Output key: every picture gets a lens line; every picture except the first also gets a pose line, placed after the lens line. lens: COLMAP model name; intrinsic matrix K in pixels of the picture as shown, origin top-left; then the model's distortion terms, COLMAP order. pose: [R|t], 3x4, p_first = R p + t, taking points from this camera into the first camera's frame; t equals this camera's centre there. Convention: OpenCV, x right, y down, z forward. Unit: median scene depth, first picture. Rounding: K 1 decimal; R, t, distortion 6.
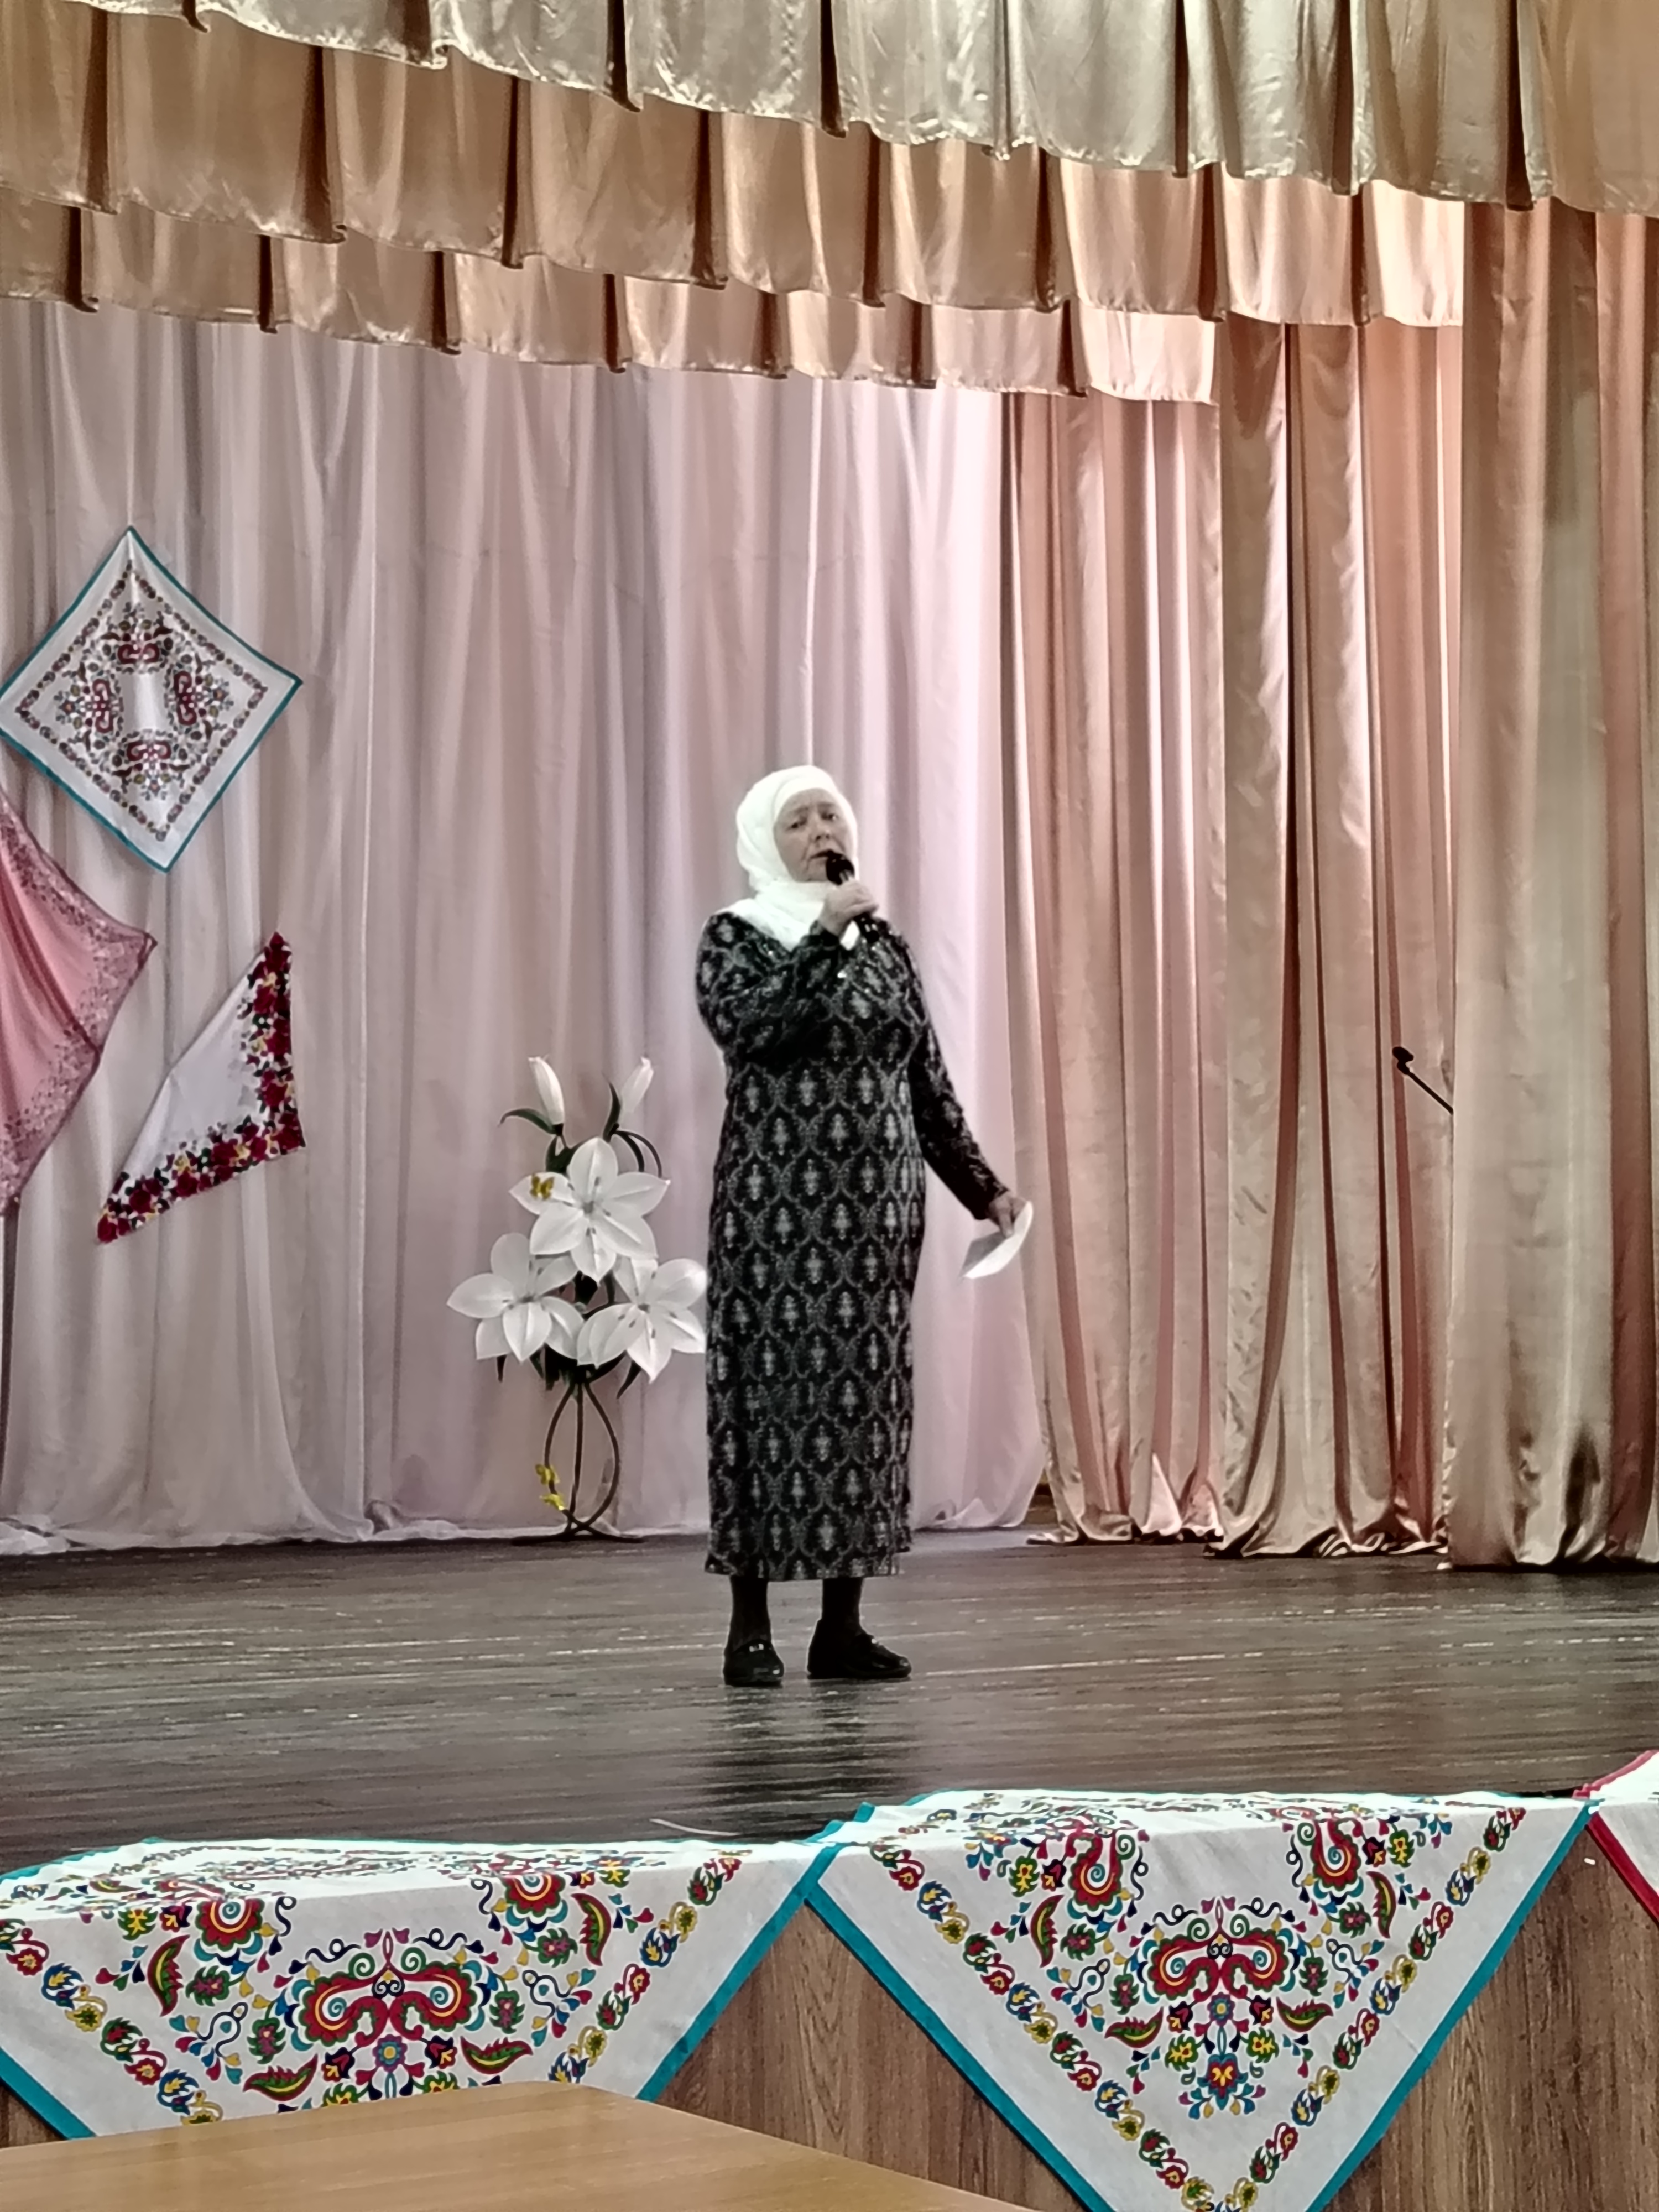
lens RADIAL K [[4016.6, 0, 829.5], [0, 4016.6, 1106.0], [0, 0, 1]] dist [0.287332, -1.197286]
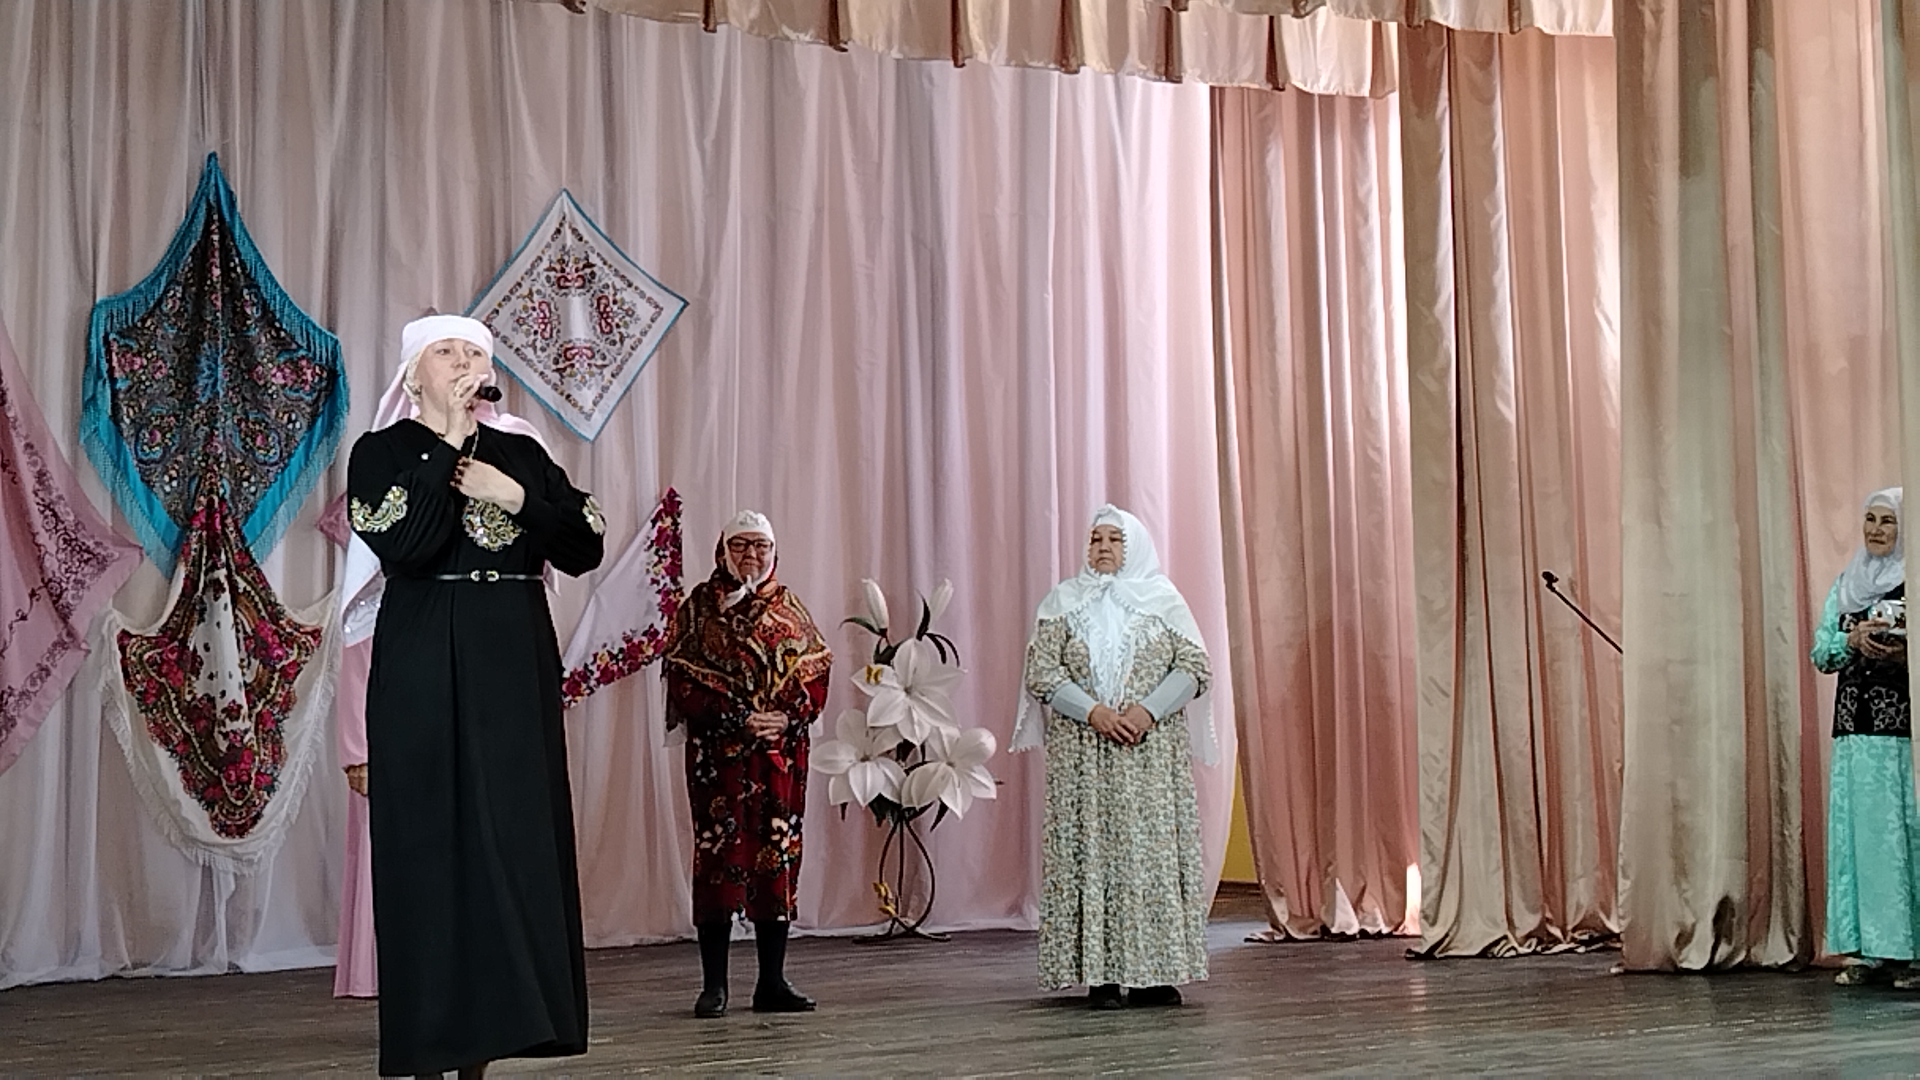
lens RADIAL K [[2526.8, 0, 960.0], [0, 2526.8, 540.0], [0, 0, 1]] dist [0.252046, -0.688213]
pose [[0.998807, -0.003089, 0.048727, -0.091650], [0.004125, 0.999767, -0.021167, -0.007851], [-0.048650, 0.021343, 0.998588, 0.164123]]
